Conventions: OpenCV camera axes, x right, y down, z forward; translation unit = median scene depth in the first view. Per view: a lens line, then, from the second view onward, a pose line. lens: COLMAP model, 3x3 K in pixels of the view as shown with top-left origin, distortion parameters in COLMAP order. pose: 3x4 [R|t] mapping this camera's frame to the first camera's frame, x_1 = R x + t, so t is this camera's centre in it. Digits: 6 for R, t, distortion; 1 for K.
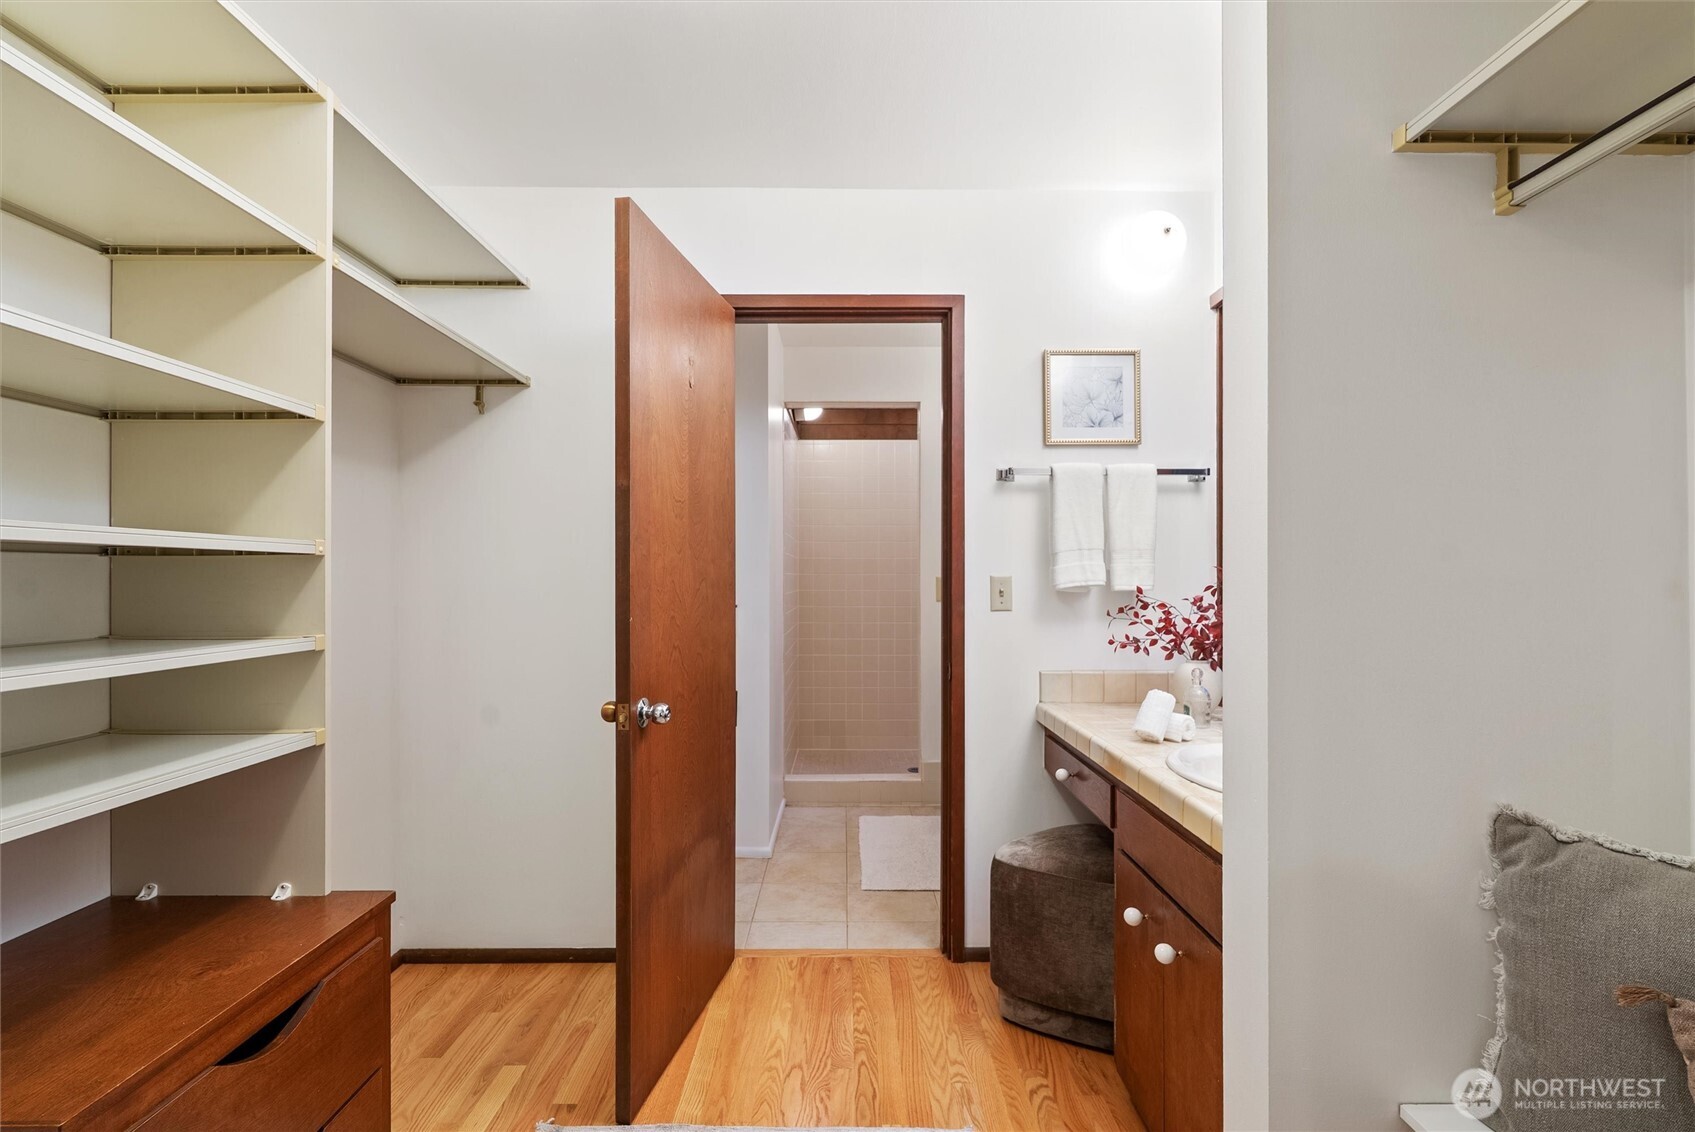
lens RADIAL K [[753.7, 0, 849.5], [0, 753.7, 571.5], [0, 0, 1]] dist [-0.002983, -0.000753]
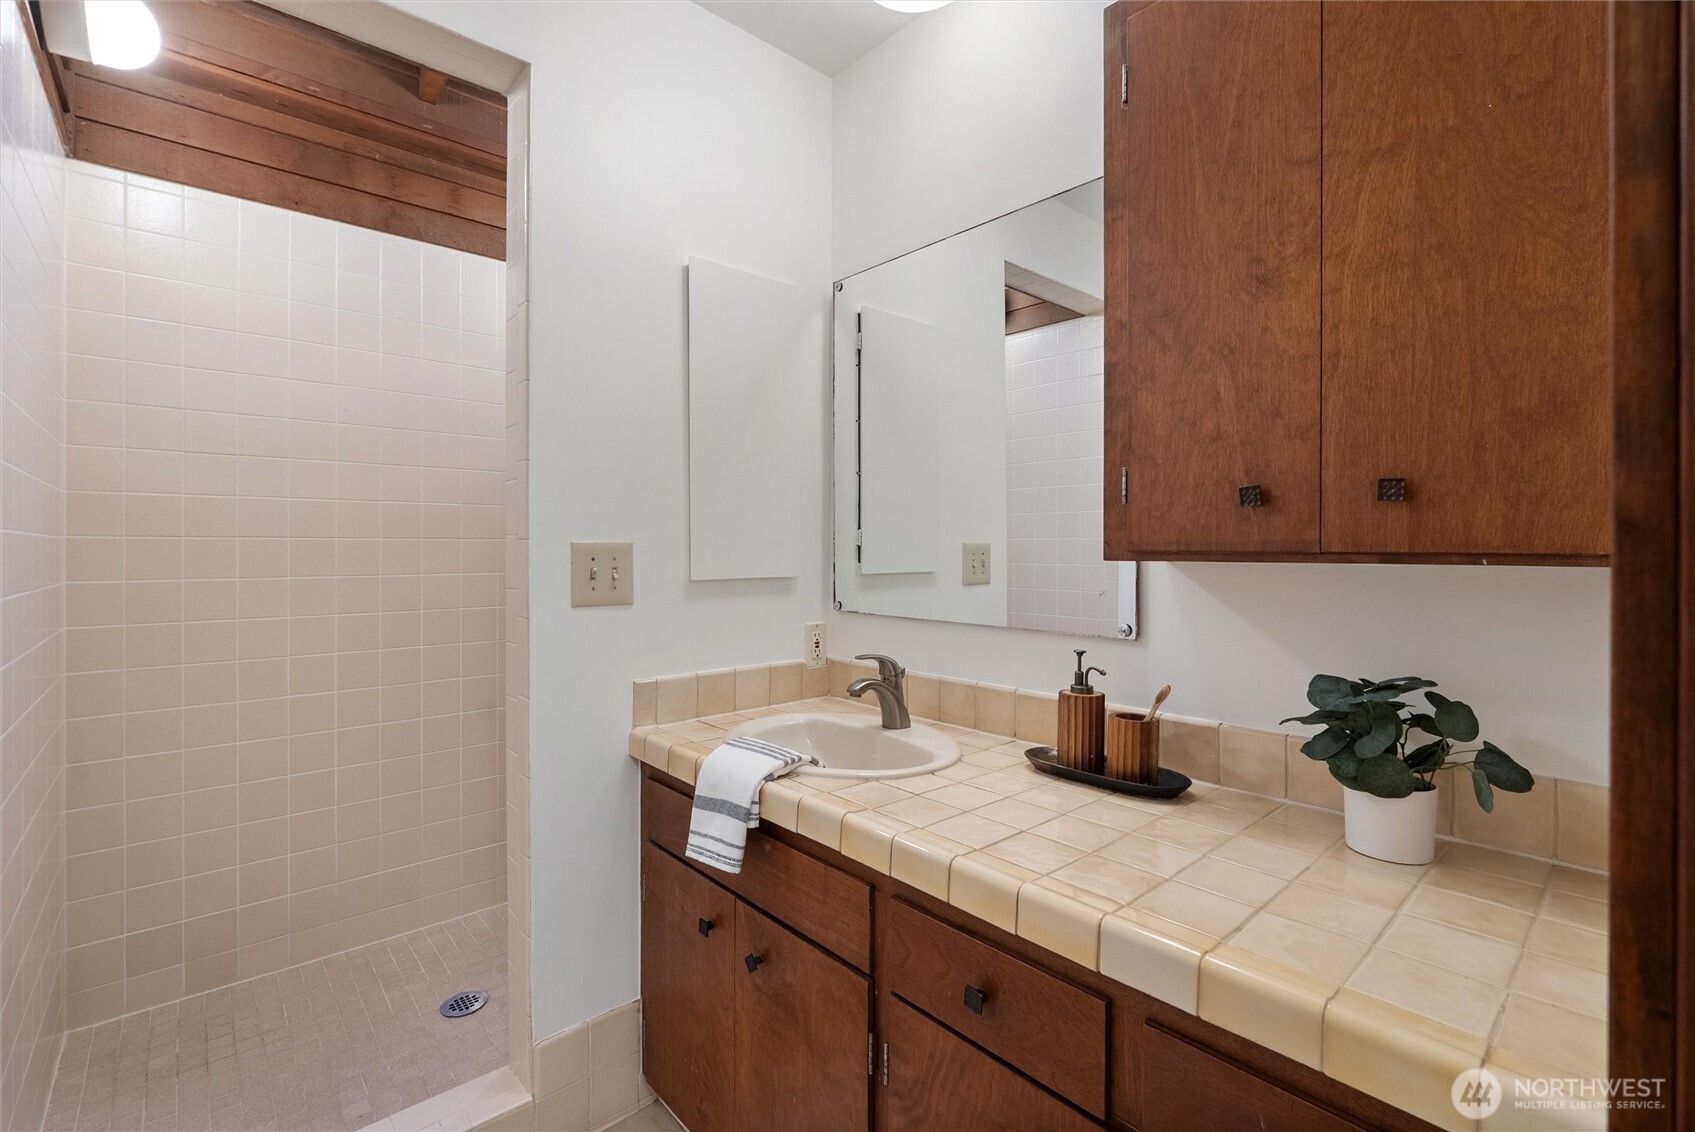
lens RADIAL K [[753.7, 0, 849.5], [0, 753.7, 571.5], [0, 0, 1]] dist [-0.002983, -0.000753]
pose [[0.746785, -0.068640, 0.661513, -0.038087], [0.024698, 0.996836, 0.075551, -0.007297], [-0.664606, -0.040083, 0.746118, 0.487182]]
